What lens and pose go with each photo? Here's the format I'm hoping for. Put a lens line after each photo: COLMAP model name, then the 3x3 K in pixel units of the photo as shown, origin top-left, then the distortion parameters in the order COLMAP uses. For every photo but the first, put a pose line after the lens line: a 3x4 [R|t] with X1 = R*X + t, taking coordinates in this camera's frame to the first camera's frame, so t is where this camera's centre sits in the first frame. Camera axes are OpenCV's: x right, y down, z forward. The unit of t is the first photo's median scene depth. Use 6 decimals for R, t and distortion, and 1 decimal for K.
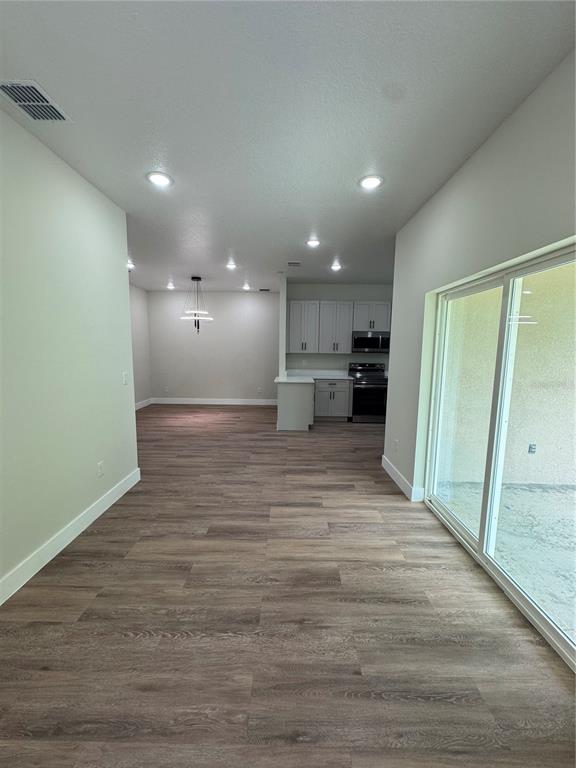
lens RADIAL K [[310.3, 0, 285.6], [0, 310.3, 387.8], [0, 0, 1]] dist [-0.004354, -0.000118]
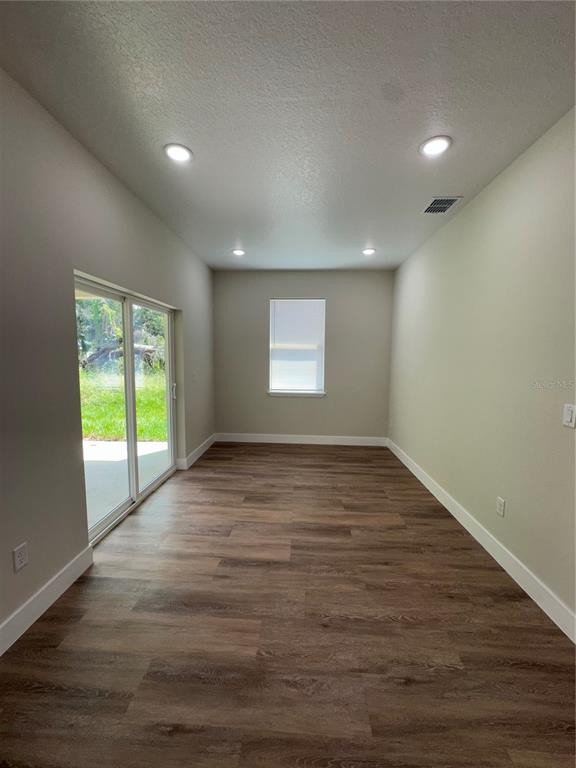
lens RADIAL K [[310.3, 0, 289.2], [0, 310.3, 380.8], [0, 0, 1]] dist [-0.004354, -0.000118]
pose [[-0.999249, -0.024511, 0.030001, -0.068796], [-0.017488, 0.976405, 0.215236, -0.251343], [-0.034568, 0.214550, -0.976101, 1.946117]]
